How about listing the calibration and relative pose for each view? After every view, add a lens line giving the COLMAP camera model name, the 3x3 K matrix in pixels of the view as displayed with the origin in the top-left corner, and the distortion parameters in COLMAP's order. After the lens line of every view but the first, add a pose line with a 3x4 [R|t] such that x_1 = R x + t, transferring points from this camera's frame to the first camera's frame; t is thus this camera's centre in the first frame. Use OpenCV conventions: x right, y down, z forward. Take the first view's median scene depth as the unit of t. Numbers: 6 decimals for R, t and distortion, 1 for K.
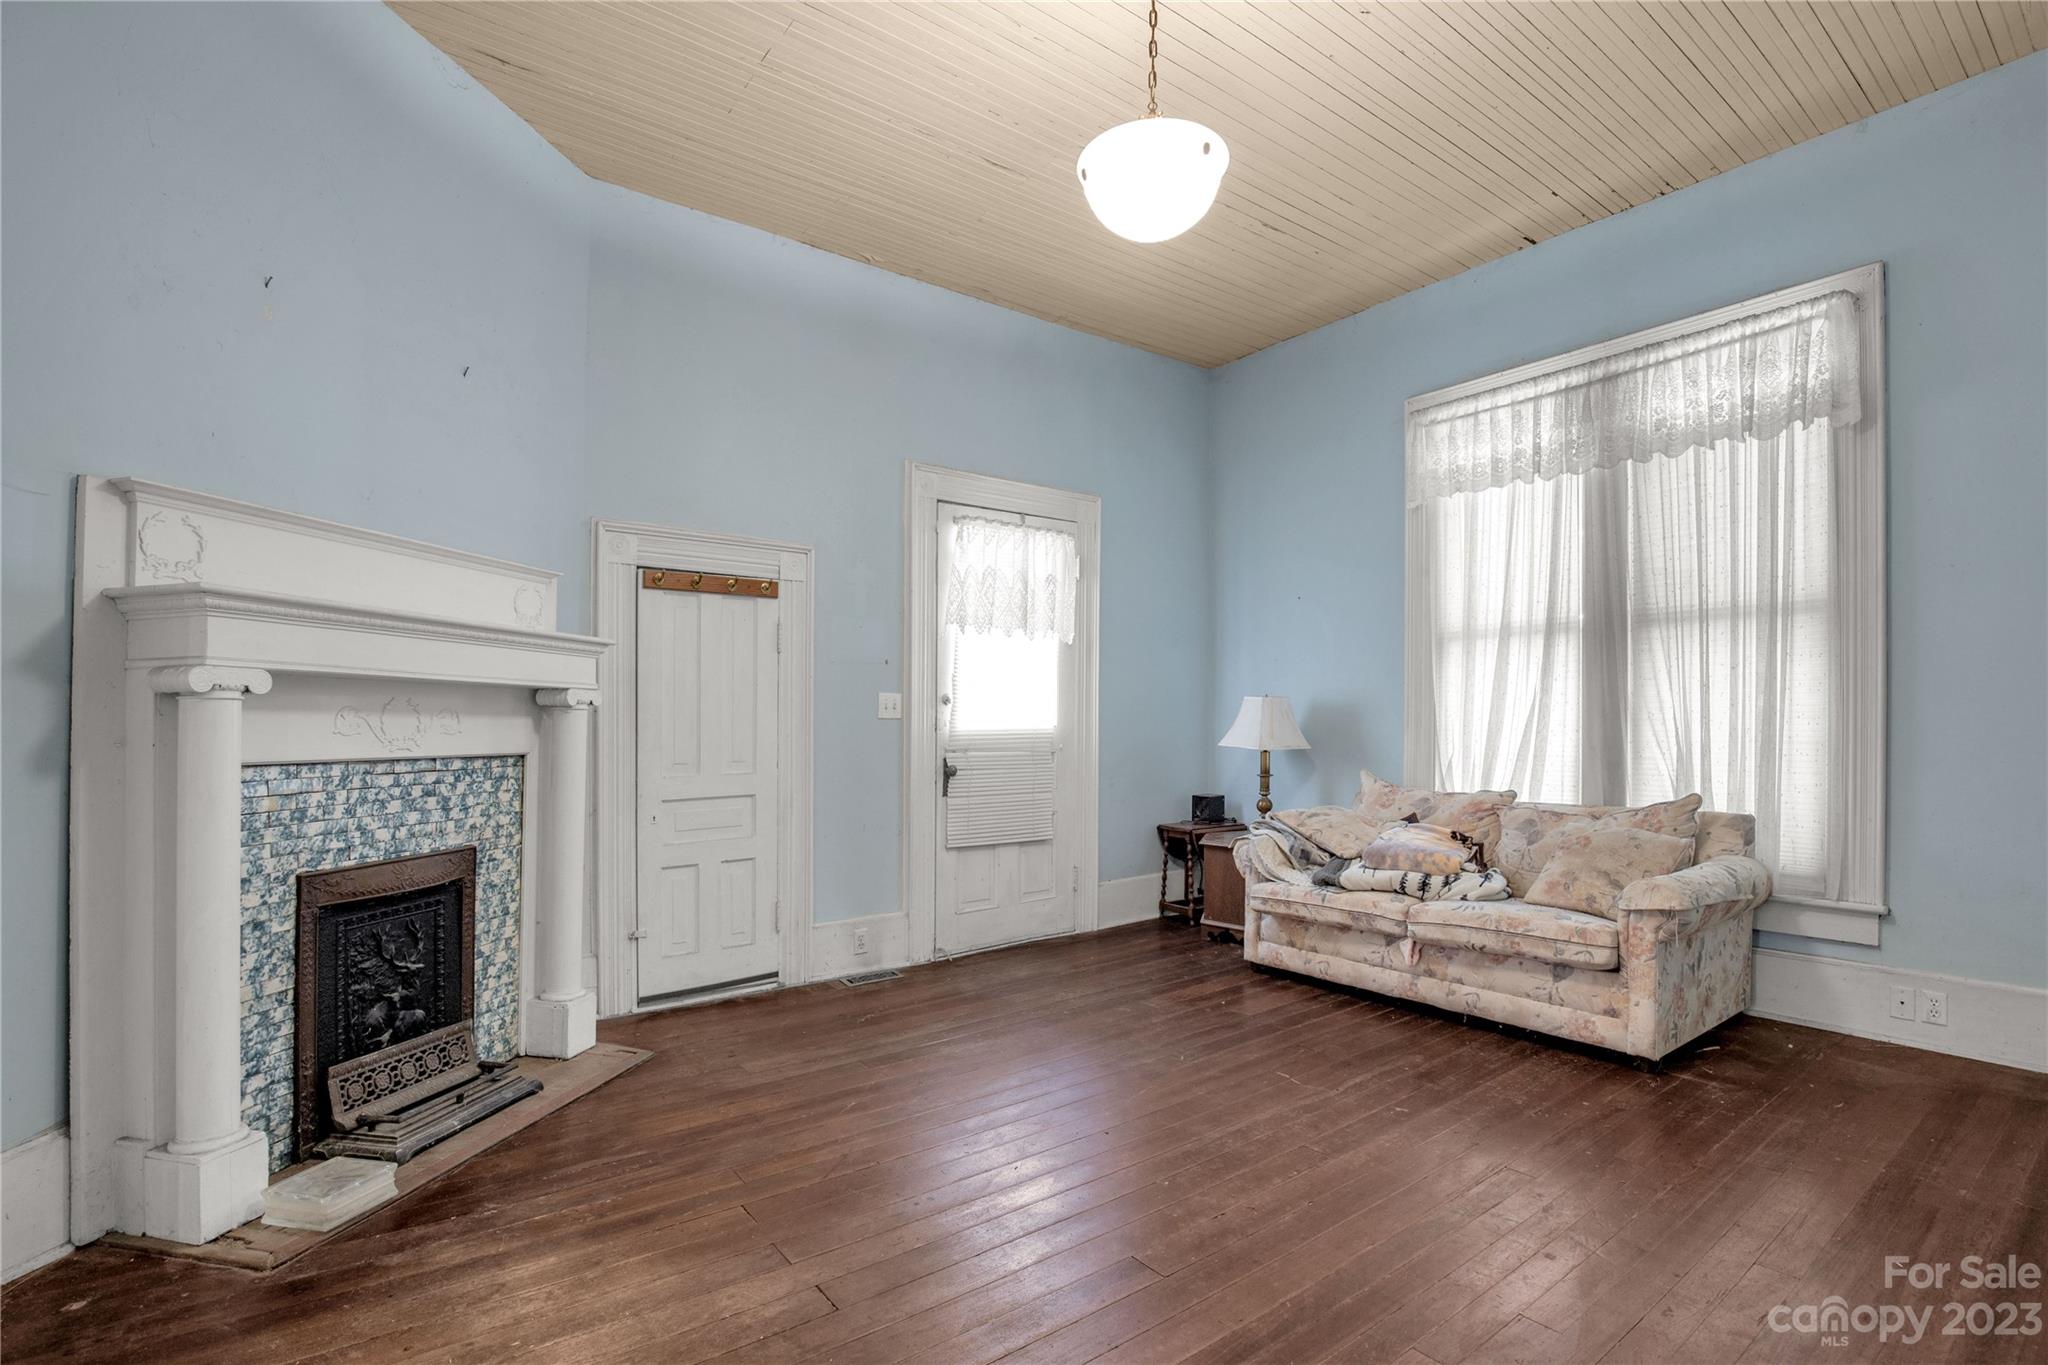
lens RADIAL K [[946.7, 0, 1018.6], [0, 946.7, 727.7], [0, 0, 1]] dist [-0.025216, 0.000605]
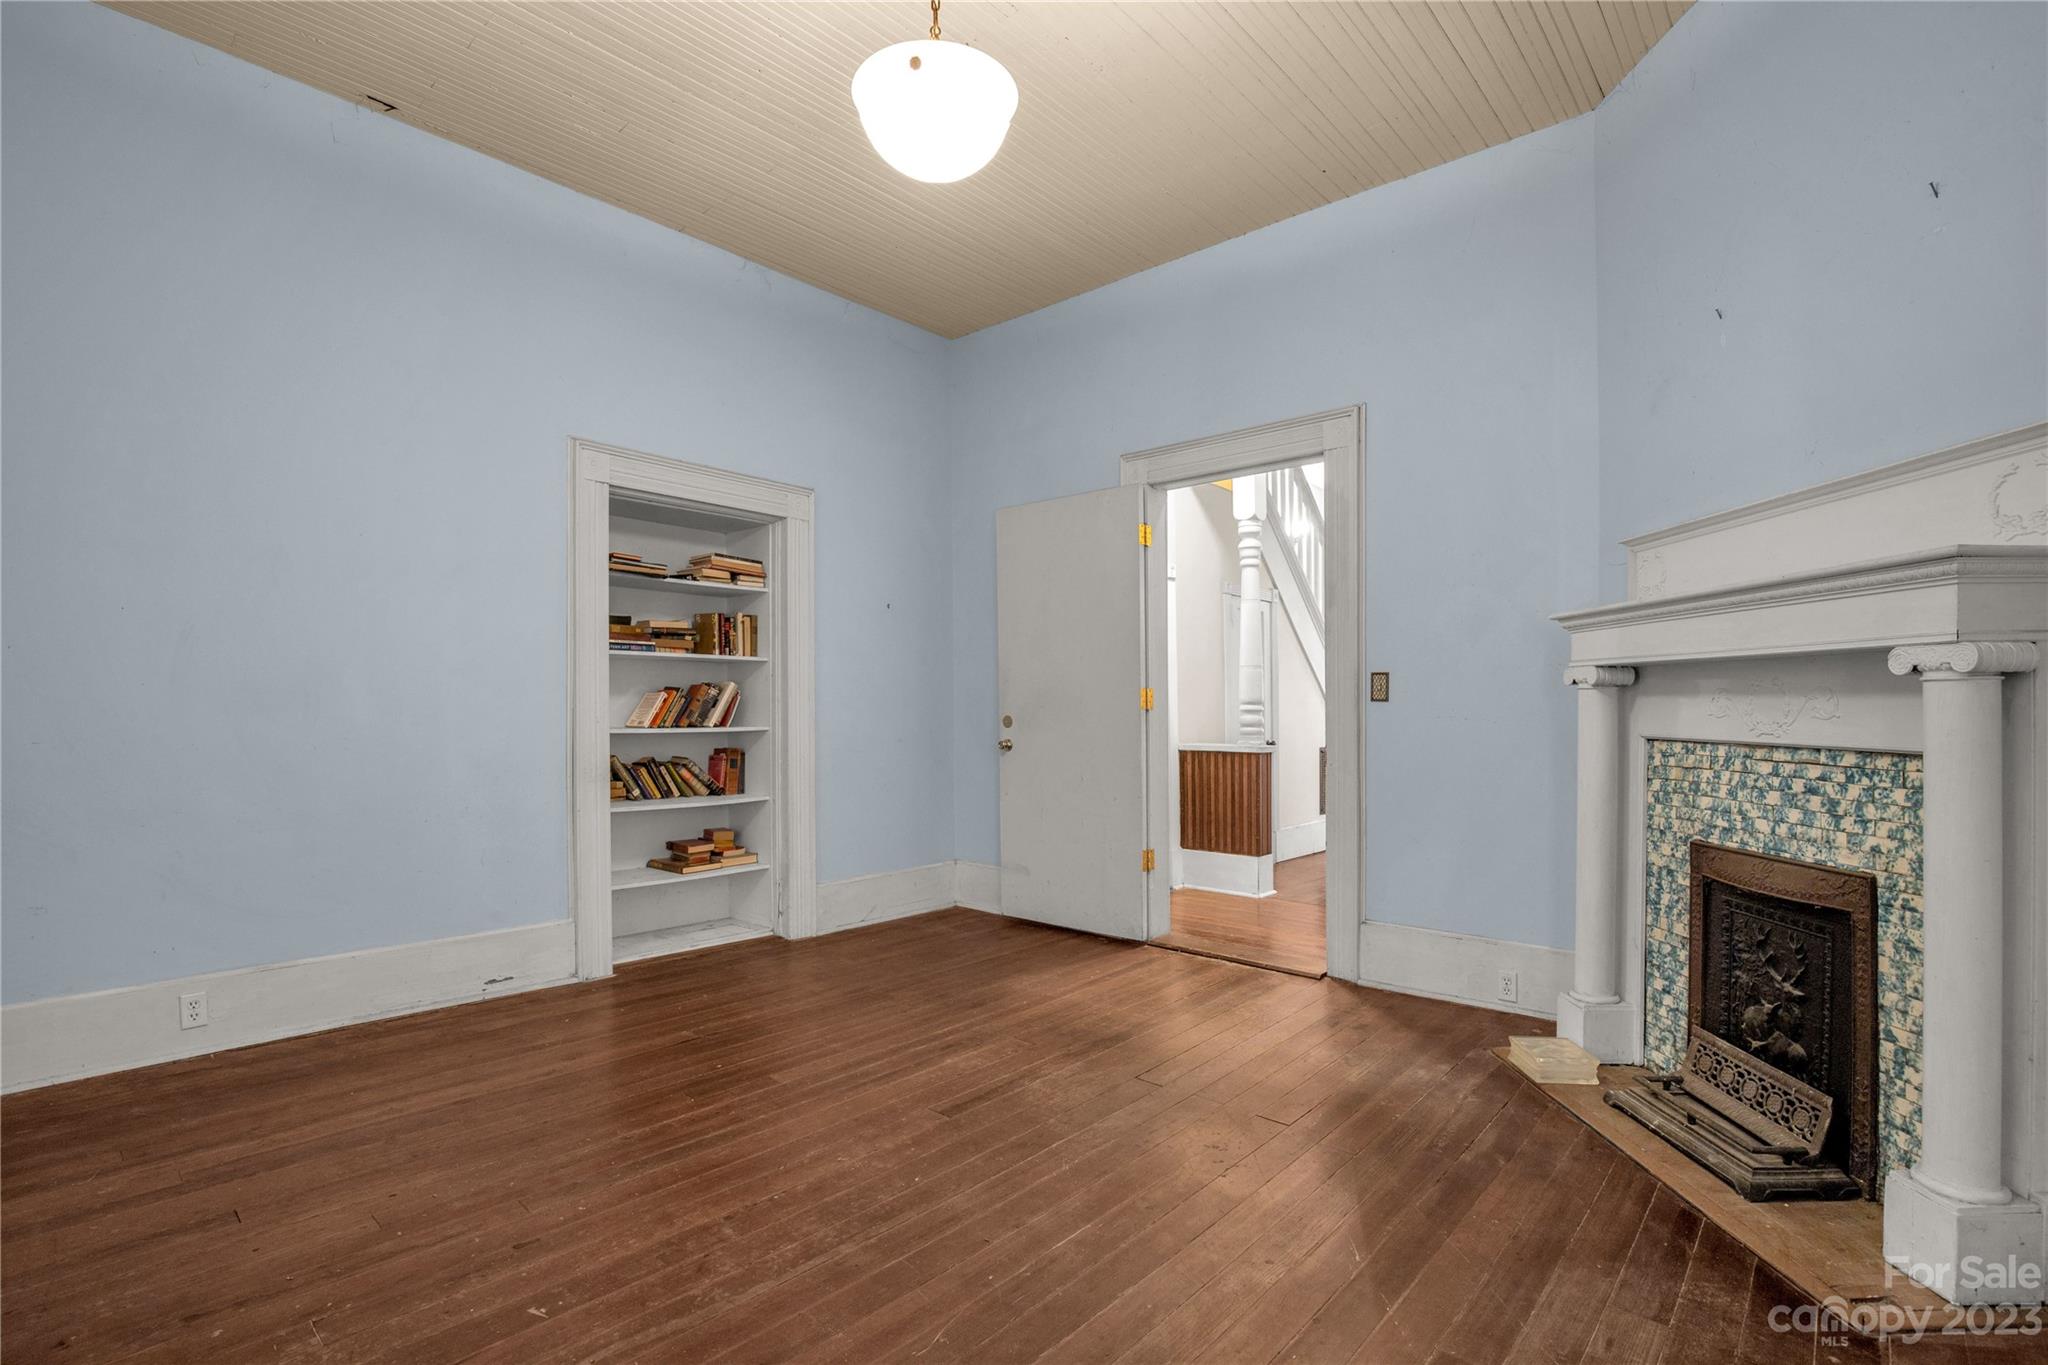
lens RADIAL K [[949.4, 0, 1023.8], [0, 949.4, 690.6], [0, 0, 1]] dist [-0.031871, 0.001231]
pose [[-0.979667, -0.001487, -0.200625, 0.217076], [0.001123, 0.999916, -0.012897, -0.007869], [0.200627, -0.012860, -0.979583, 1.748519]]
